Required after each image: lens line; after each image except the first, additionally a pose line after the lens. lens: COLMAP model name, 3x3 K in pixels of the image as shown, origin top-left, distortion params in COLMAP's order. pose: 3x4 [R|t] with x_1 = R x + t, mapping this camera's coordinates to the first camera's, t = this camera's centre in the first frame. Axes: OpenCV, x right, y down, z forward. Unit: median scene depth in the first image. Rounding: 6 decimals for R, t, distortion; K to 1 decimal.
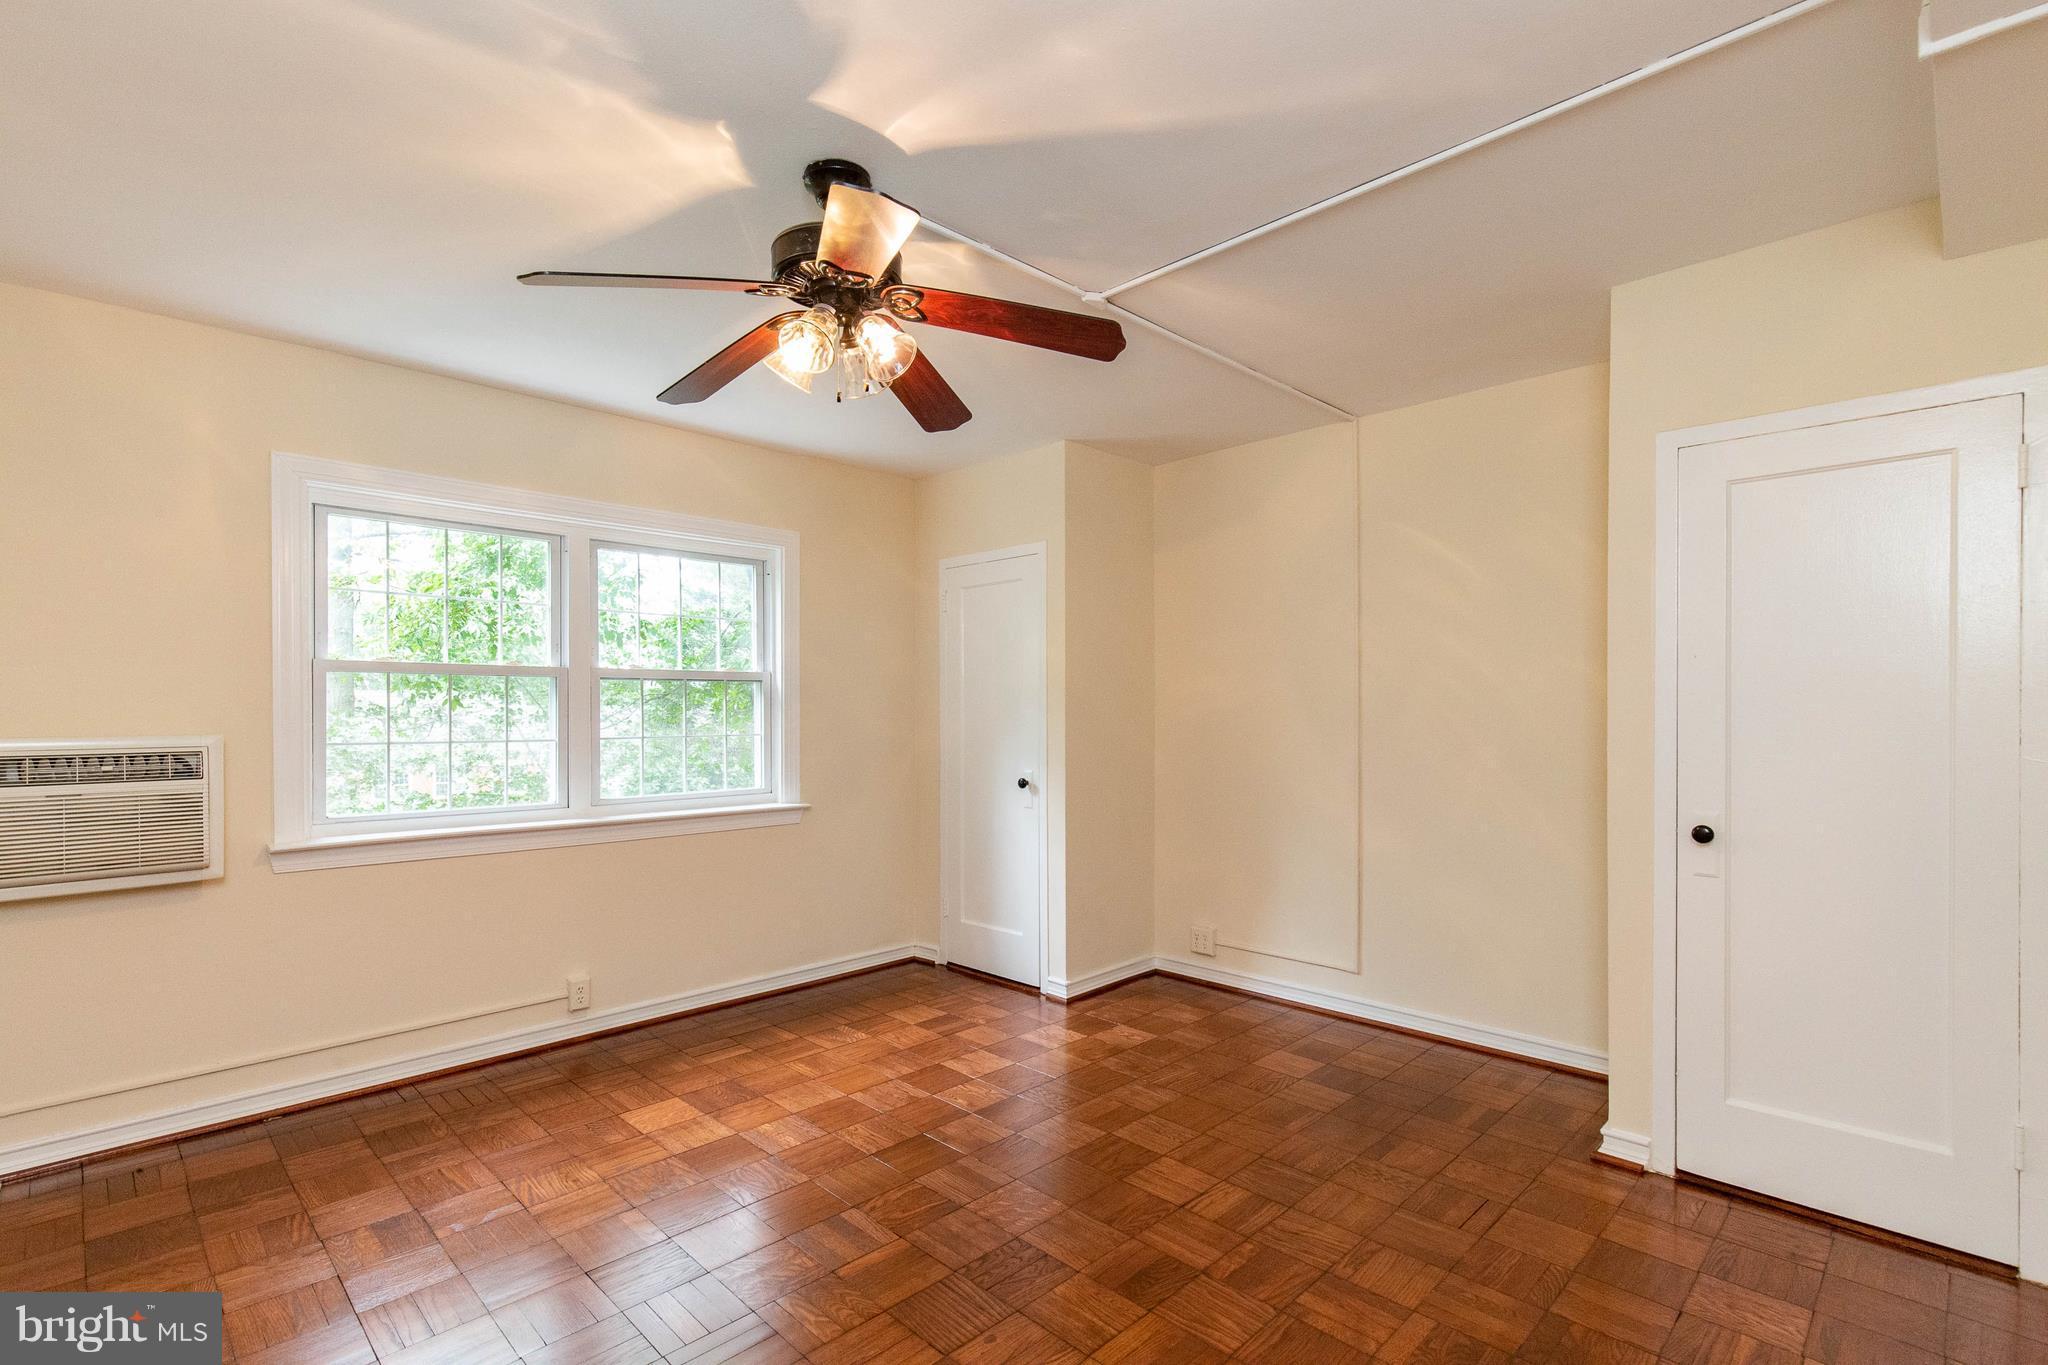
lens RADIAL K [[953.0, 0, 1028.5], [0, 953.0, 718.5], [0, 0, 1]] dist [0.010353, -0.002348]
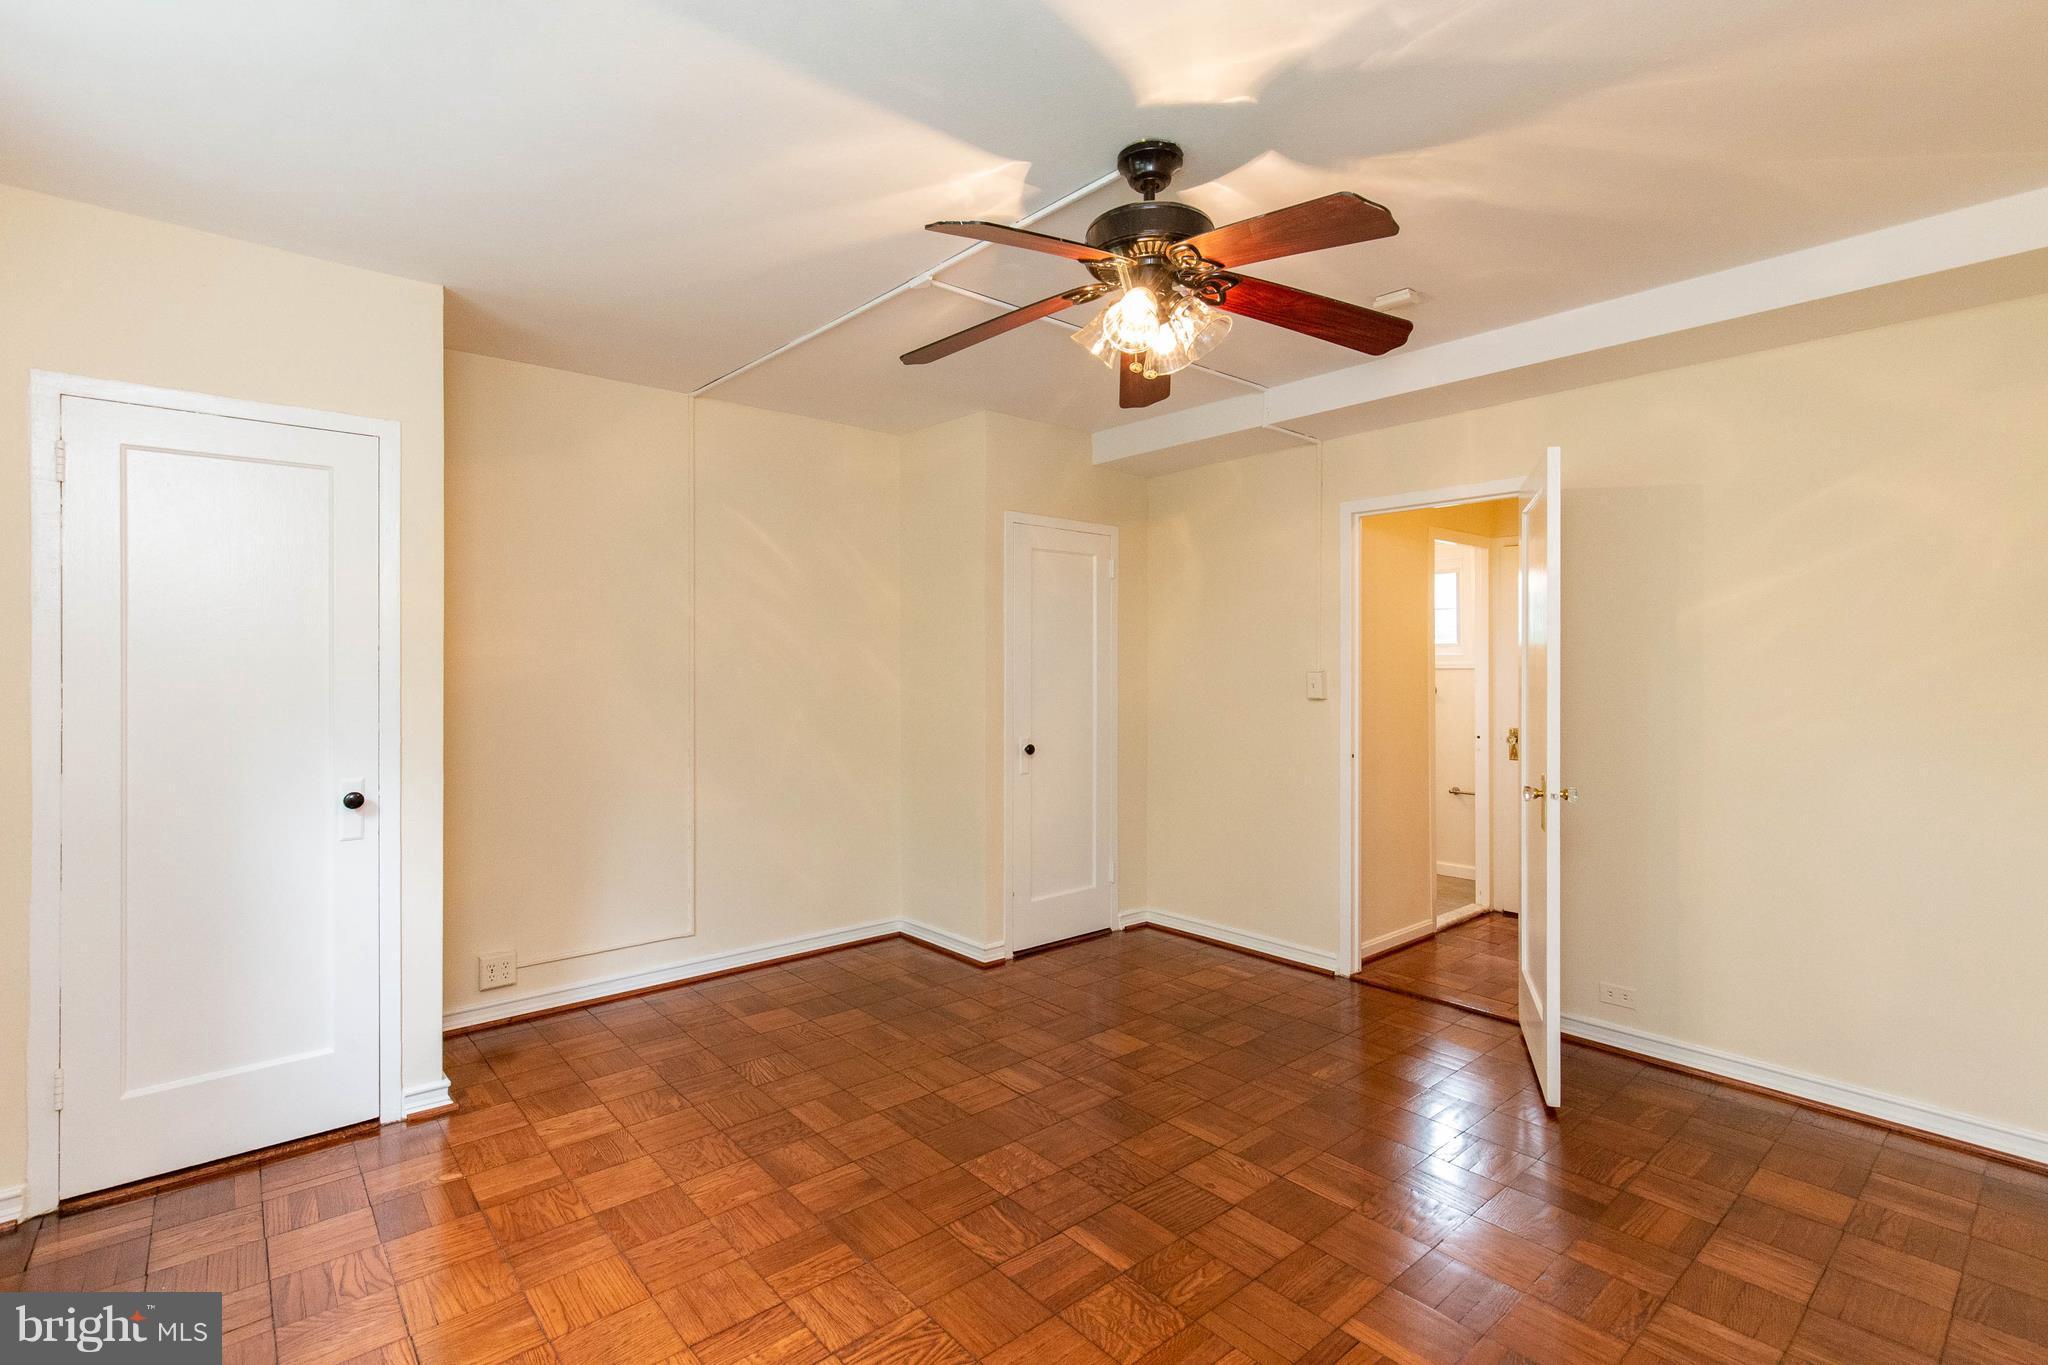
lens RADIAL K [[932.2, 0, 1031.0], [0, 932.2, 667.4], [0, 0, 1]] dist [0.007450, -0.000535]
pose [[0.078304, 0.004366, 0.996920, -0.737689], [0.011071, 0.999925, -0.005248, -0.013608], [-0.996868, 0.011448, 0.078250, 0.653068]]
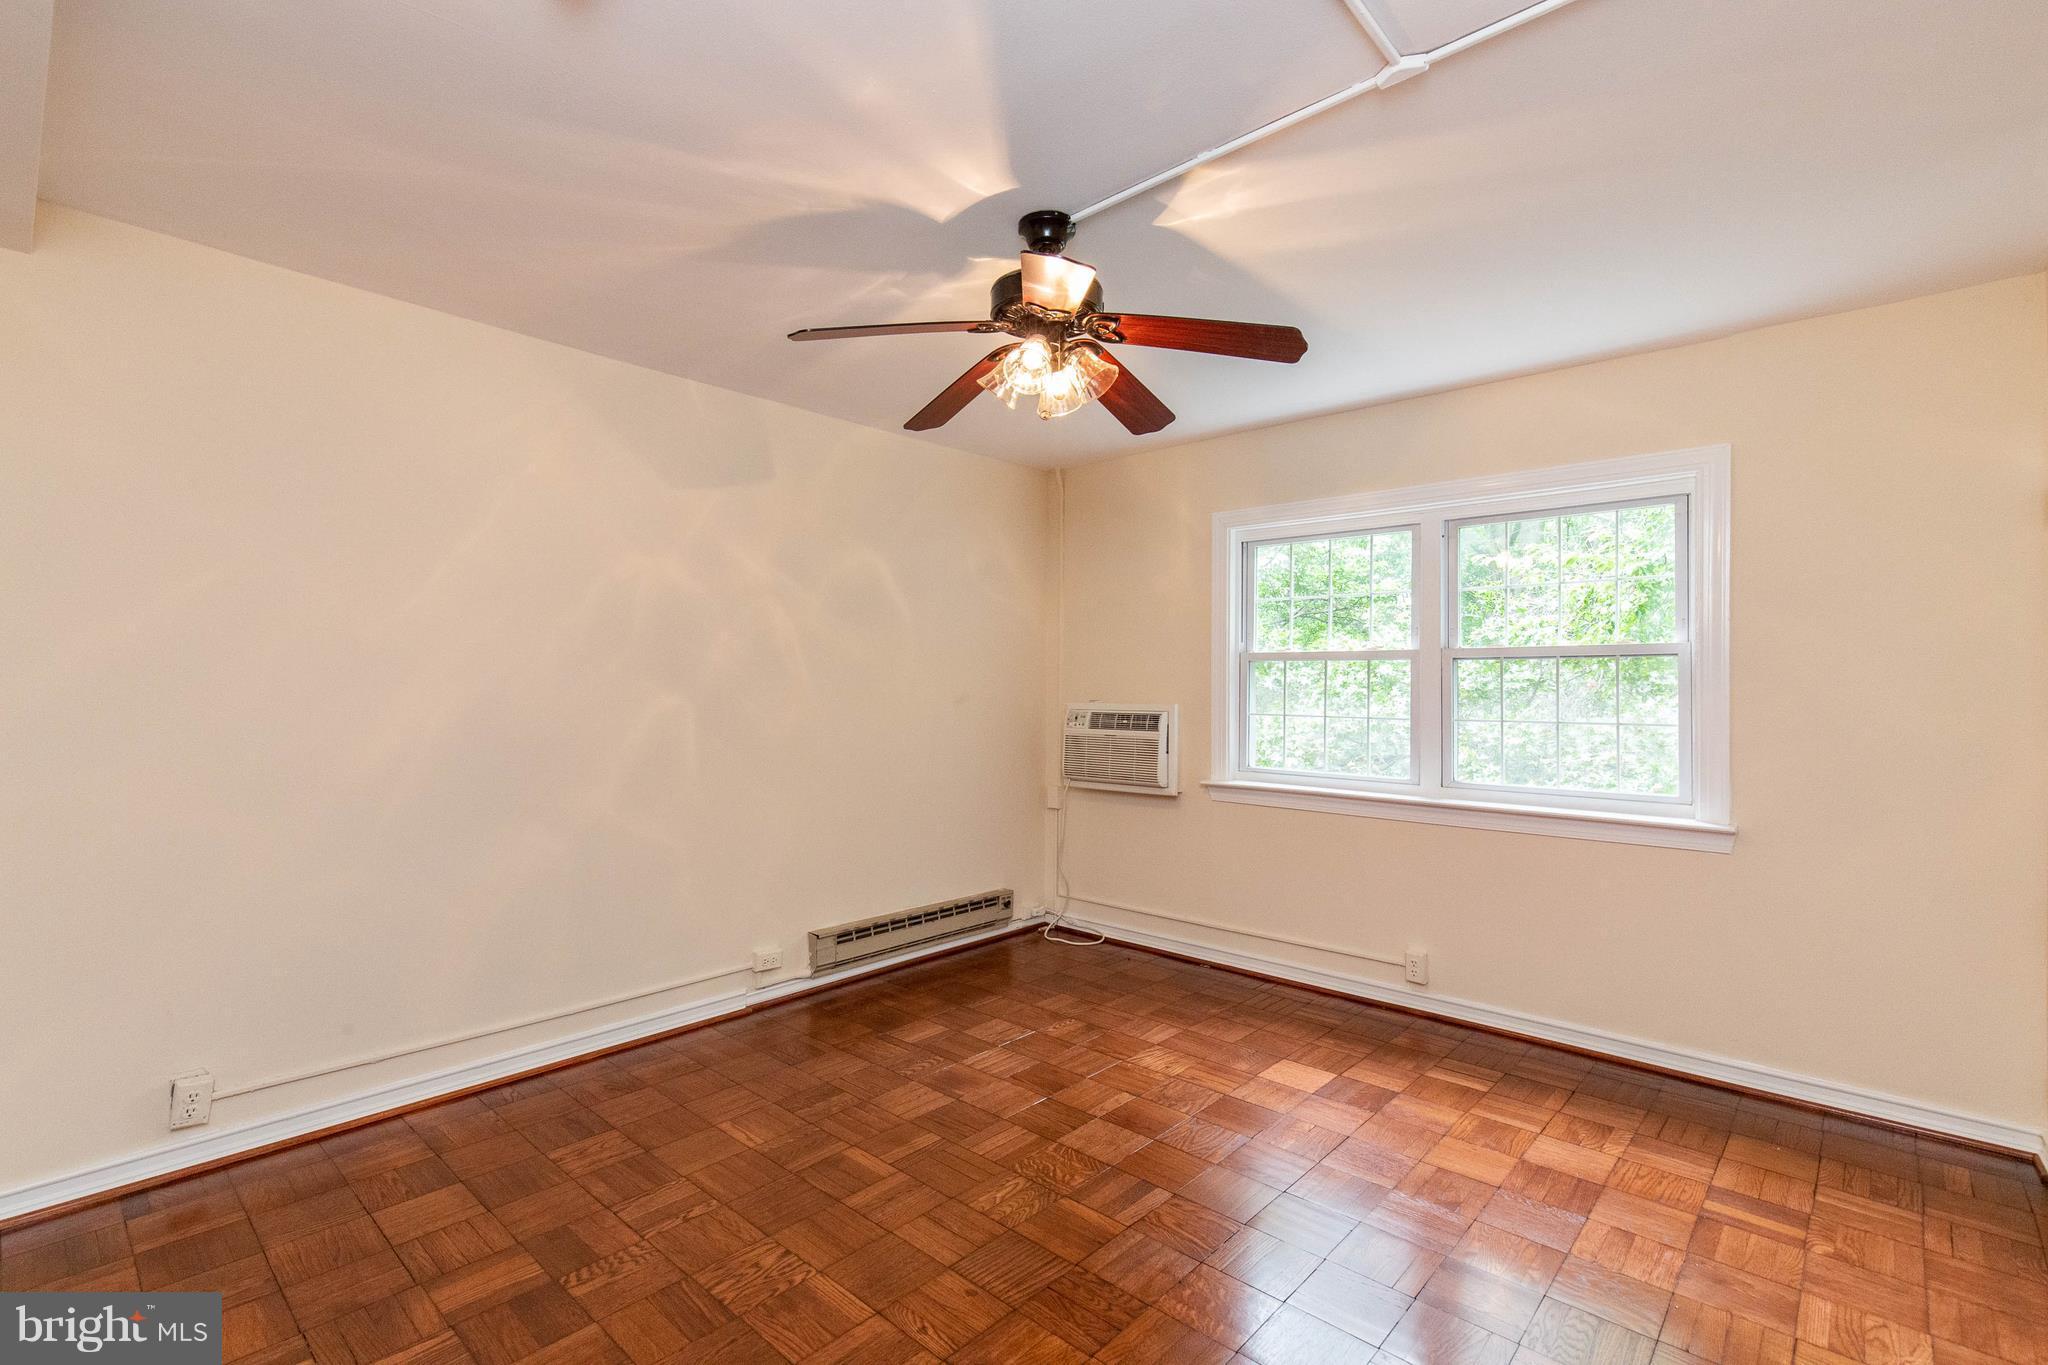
lens RADIAL K [[940.3, 0, 1021.8], [0, 940.3, 677.4], [0, 0, 1]] dist [0.002908, 0.000508]
pose [[0.031917, -0.008453, -0.999455, 0.571413], [-0.017766, 0.999801, -0.009023, -0.007078], [0.999333, 0.018044, 0.031760, 0.583998]]
